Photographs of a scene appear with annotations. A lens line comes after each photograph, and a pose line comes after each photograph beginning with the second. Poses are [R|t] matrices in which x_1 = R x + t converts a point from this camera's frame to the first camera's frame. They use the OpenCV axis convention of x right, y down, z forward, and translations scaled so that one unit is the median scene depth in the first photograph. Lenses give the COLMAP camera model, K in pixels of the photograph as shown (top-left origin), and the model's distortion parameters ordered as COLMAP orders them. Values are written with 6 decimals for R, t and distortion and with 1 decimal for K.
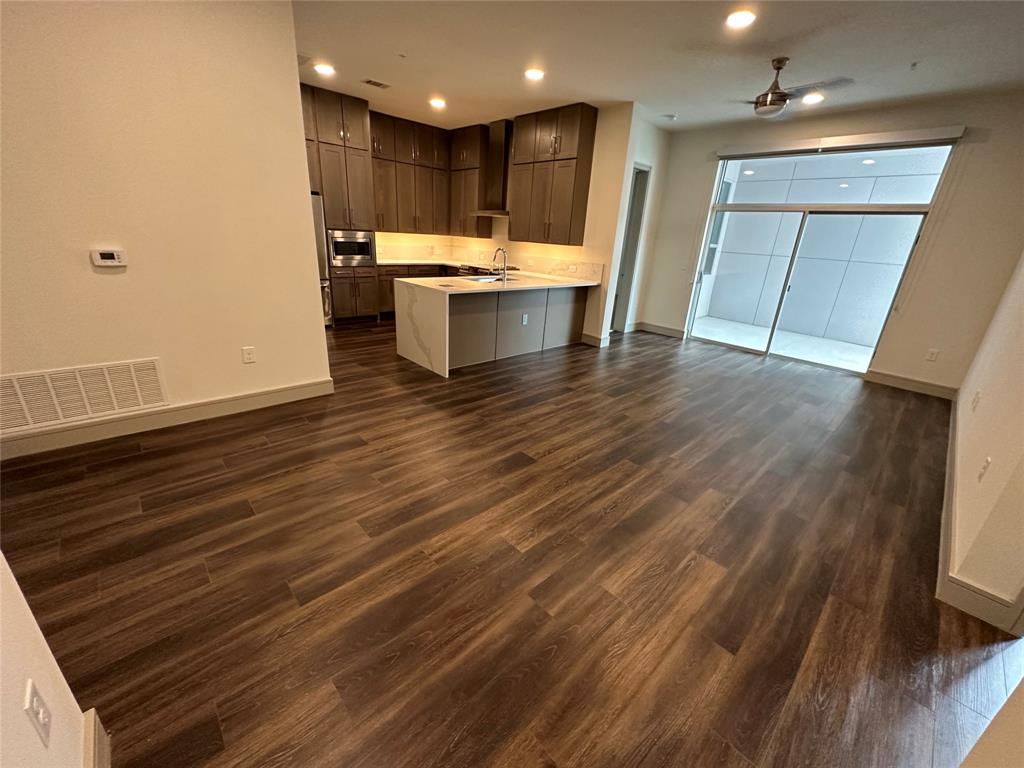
lens RADIAL K [[407.3, 0, 512.0], [0, 407.3, 384.0], [0, 0, 1]] dist [-0.000930, -0.000098]
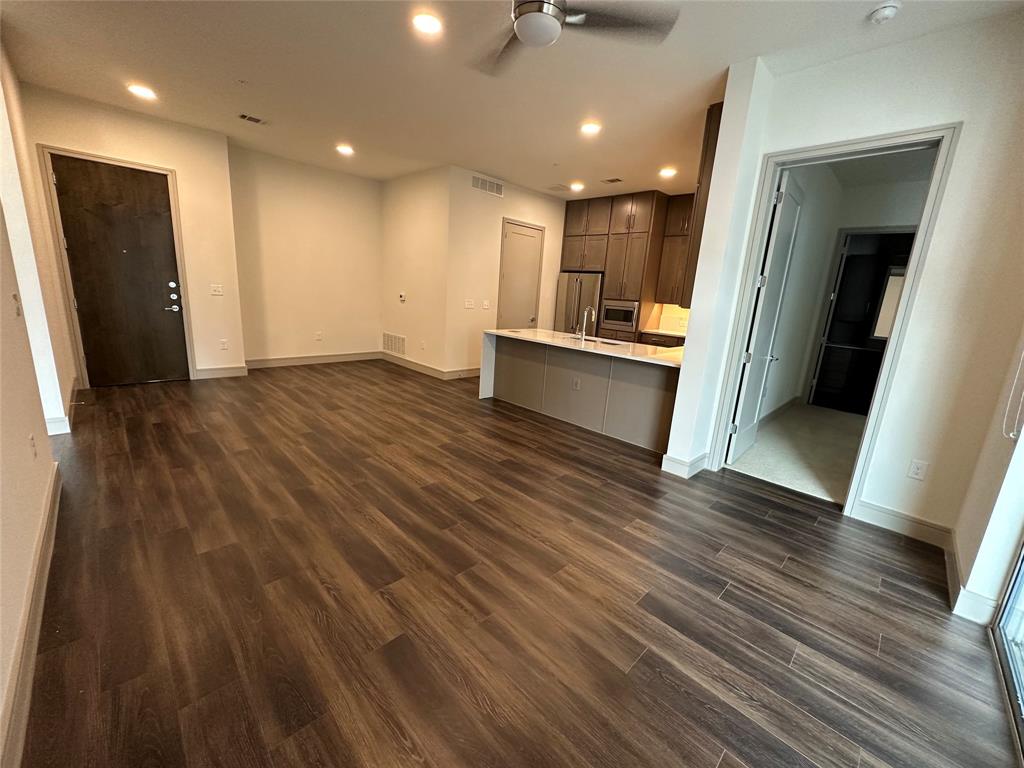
lens RADIAL K [[407.3, 0, 512.0], [0, 407.3, 384.0], [0, 0, 1]] dist [-0.000930, -0.000098]
pose [[0.028646, 0.169342, -0.985141, 1.317814], [-0.403765, 0.903527, 0.143572, -0.339577], [0.914414, 0.393652, 0.094257, 1.175157]]
